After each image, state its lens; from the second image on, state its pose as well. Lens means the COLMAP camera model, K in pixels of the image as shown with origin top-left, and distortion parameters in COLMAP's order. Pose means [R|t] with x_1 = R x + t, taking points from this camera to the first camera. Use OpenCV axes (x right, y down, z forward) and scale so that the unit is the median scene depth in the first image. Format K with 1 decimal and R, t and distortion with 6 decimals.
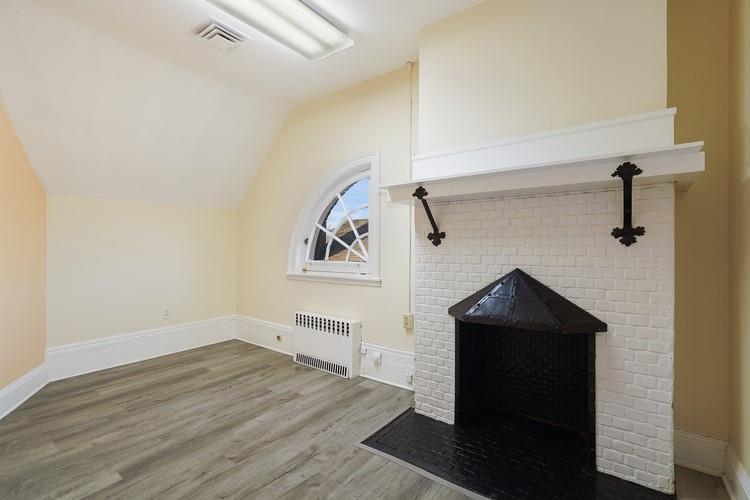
lens RADIAL K [[344.6, 0, 373.8], [0, 344.6, 248.5], [0, 0, 1]] dist [-0.017127, 0.000756]
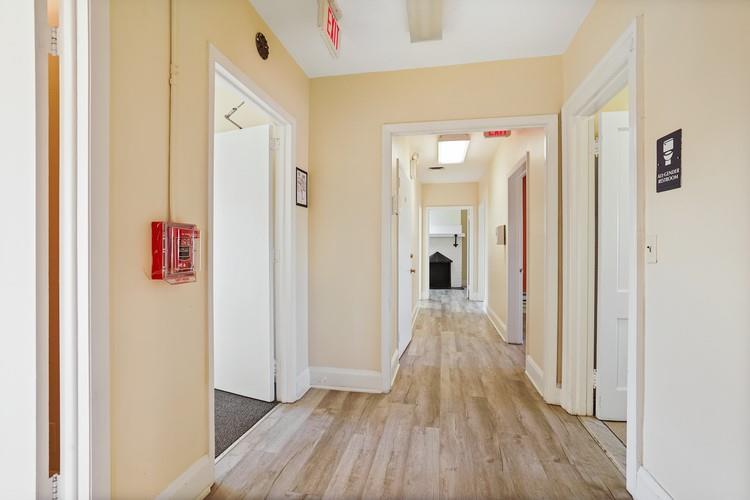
lens RADIAL K [[344.6, 0, 376.1], [0, 344.6, 250.6], [0, 0, 1]] dist [-0.017127, 0.000756]
pose [[0.897389, 0.002619, 0.441233, -3.505070], [-0.001025, 0.999992, -0.003852, 0.087619], [-0.441240, 0.003005, 0.897384, -4.199745]]
